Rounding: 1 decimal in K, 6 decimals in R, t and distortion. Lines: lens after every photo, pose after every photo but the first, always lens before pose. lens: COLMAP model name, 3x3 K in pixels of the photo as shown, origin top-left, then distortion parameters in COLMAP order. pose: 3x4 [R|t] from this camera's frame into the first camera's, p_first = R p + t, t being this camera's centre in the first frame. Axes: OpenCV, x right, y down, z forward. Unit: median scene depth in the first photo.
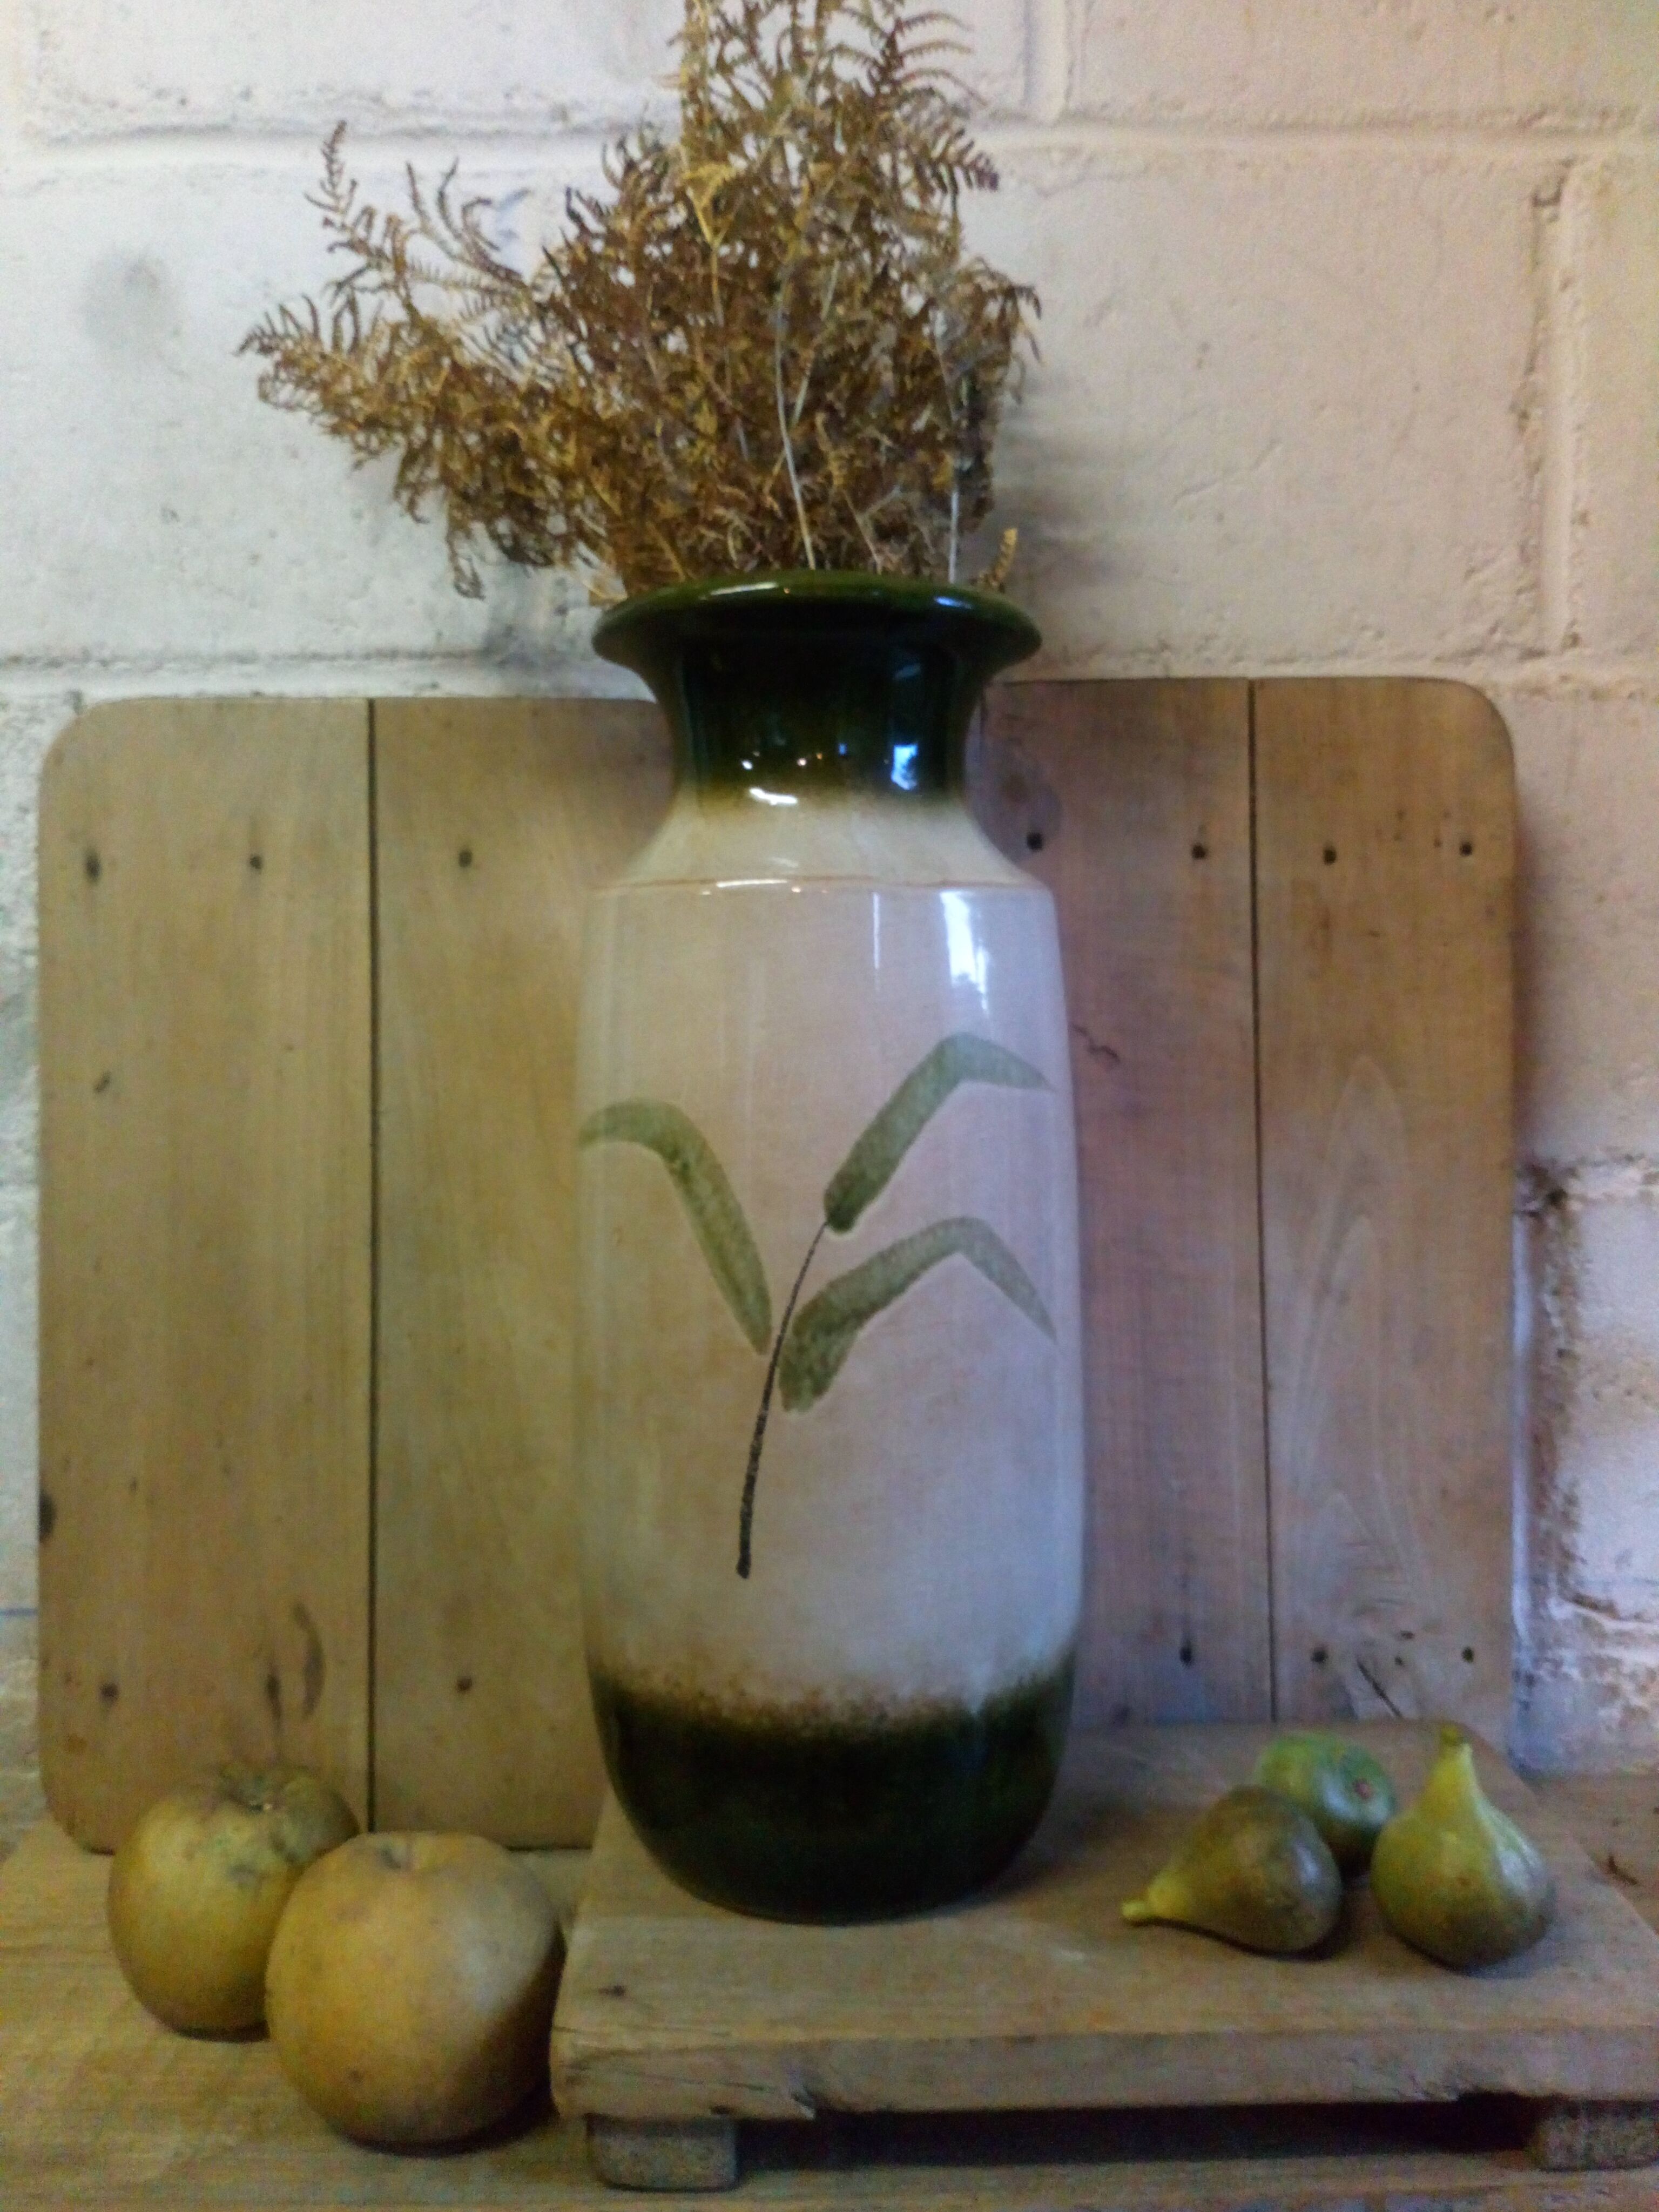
lens RADIAL K [[1717.6, 0, 886.9], [0, 1717.6, 1081.1], [0, 0, 1]] dist [0.098404, -0.111793]
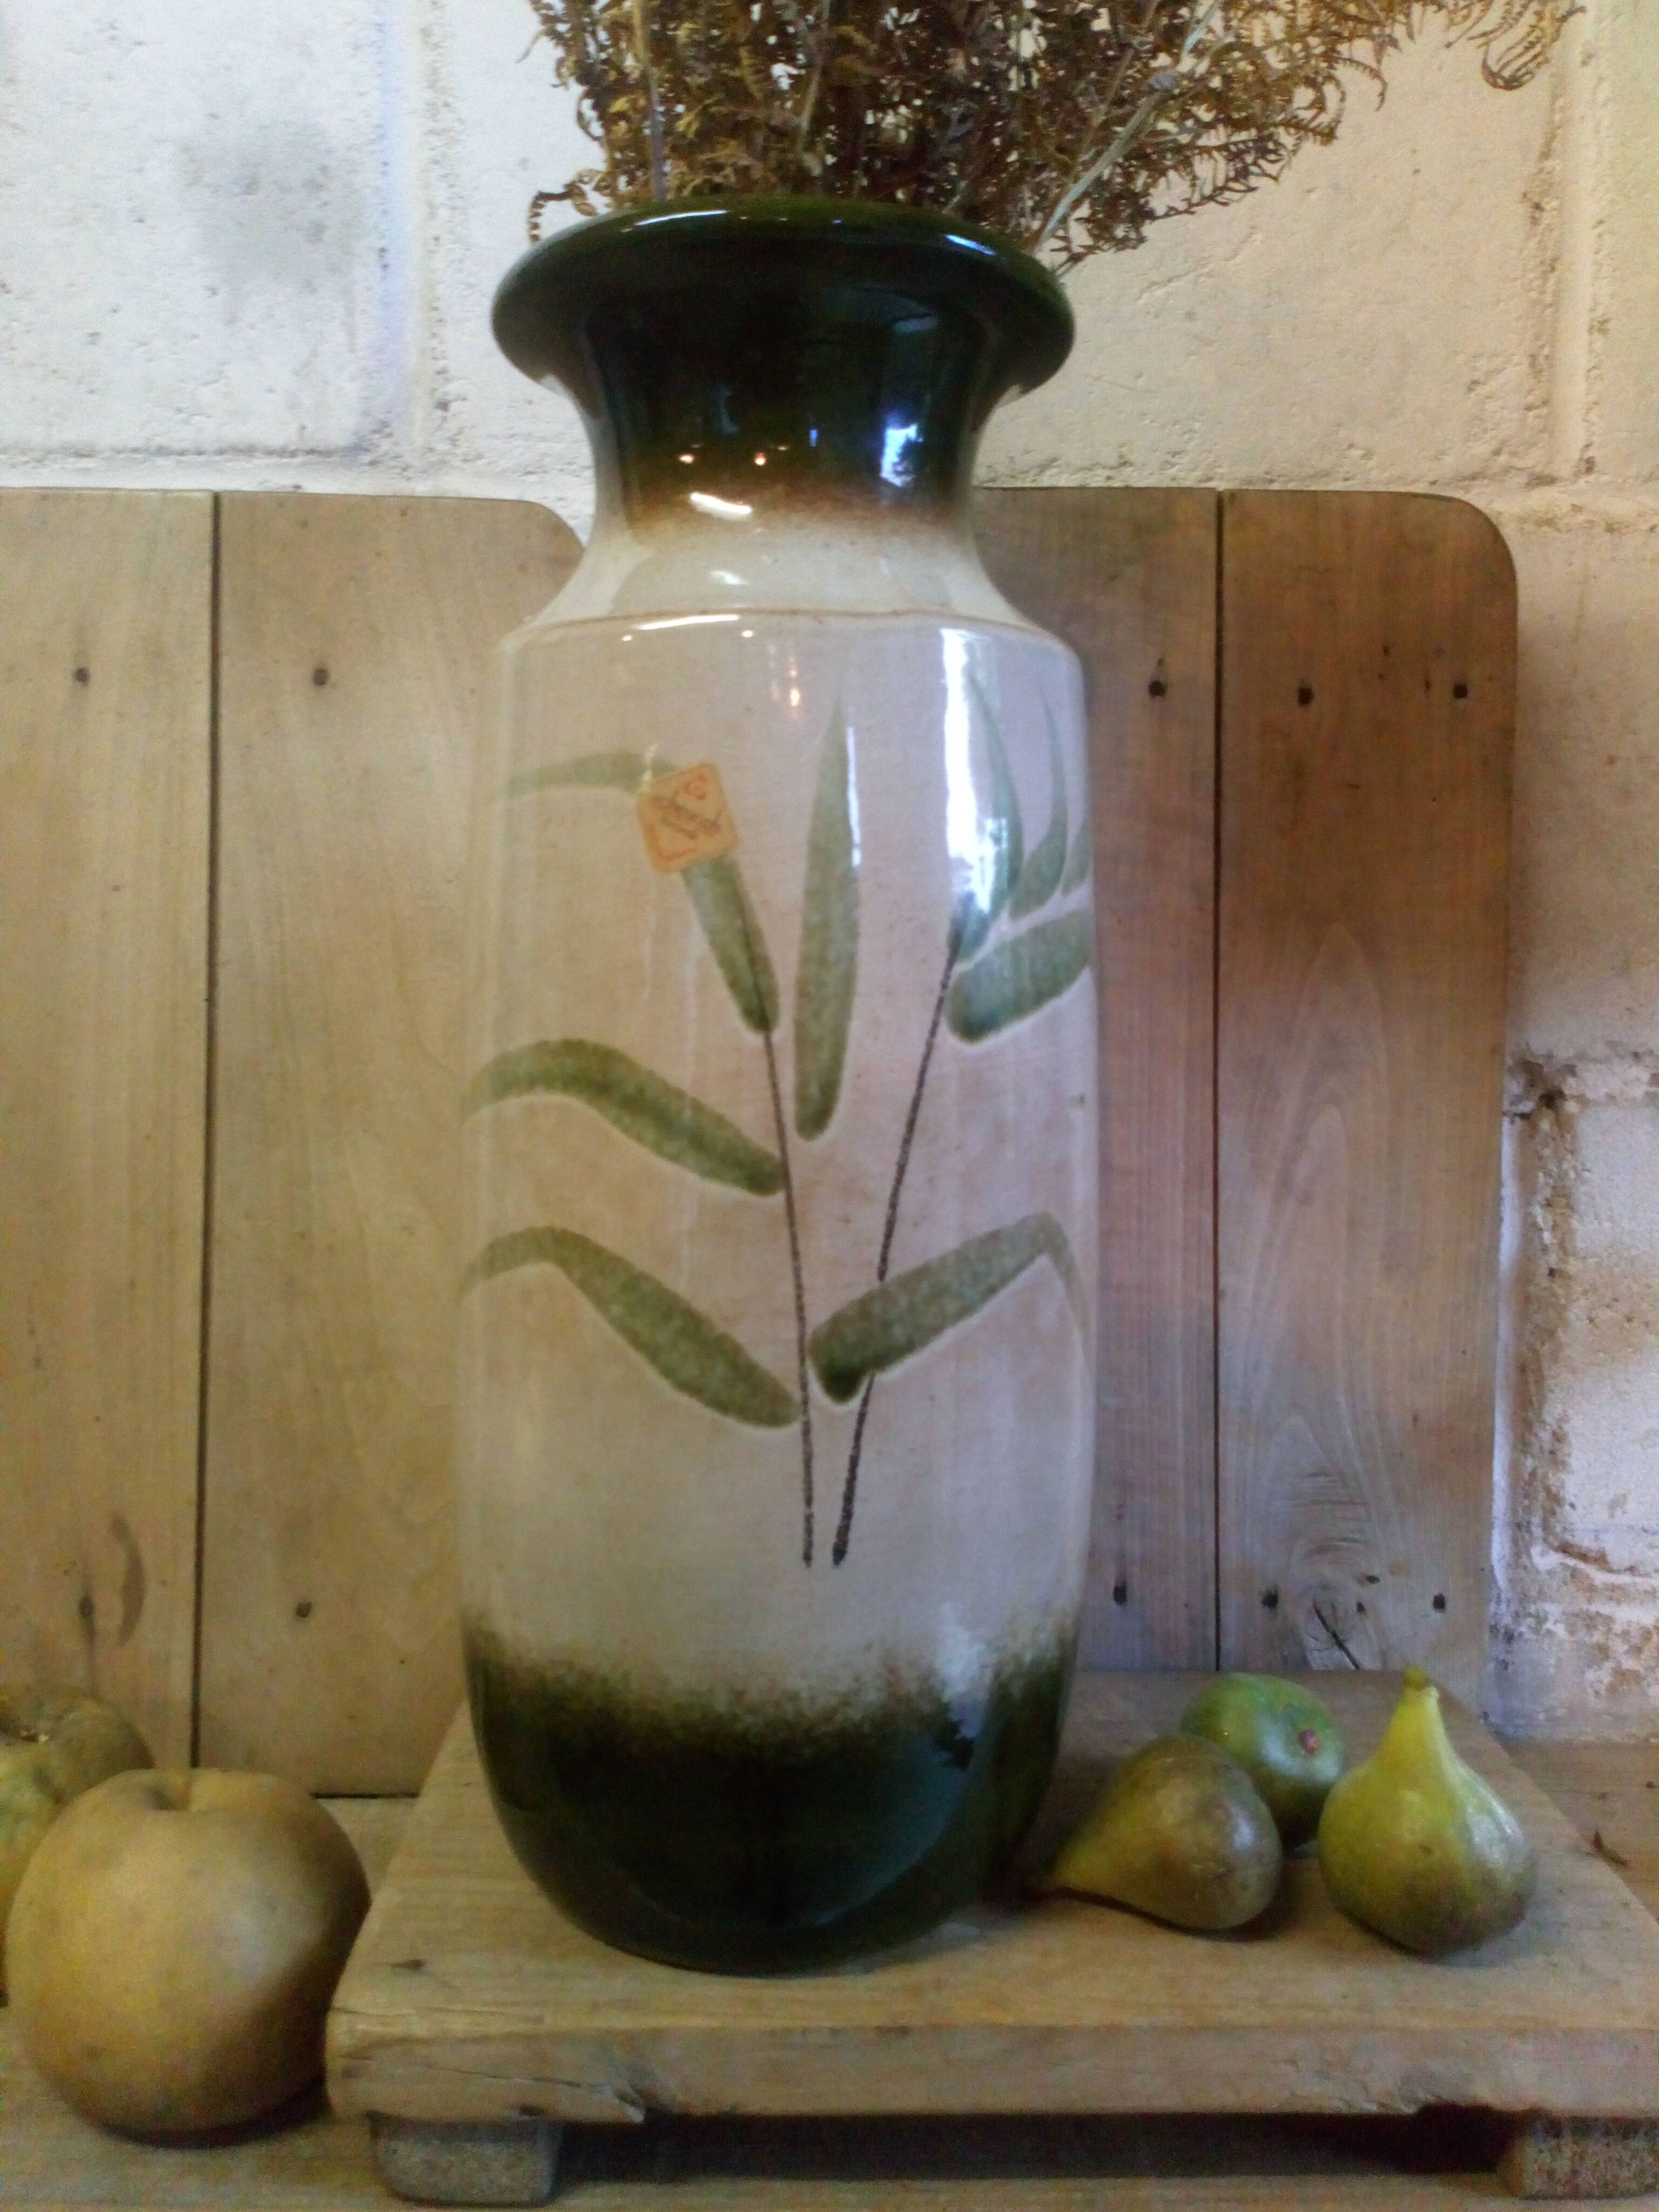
lens RADIAL K [[1717.6, 0, 855.7], [0, 1717.6, 1070.8], [0, 0, 1]] dist [0.098404, -0.111793]
pose [[0.999769, 0.020229, -0.007194, 0.038467], [-0.020169, 0.999762, 0.008300, 0.058525], [0.007361, -0.008153, 0.999940, 0.117774]]
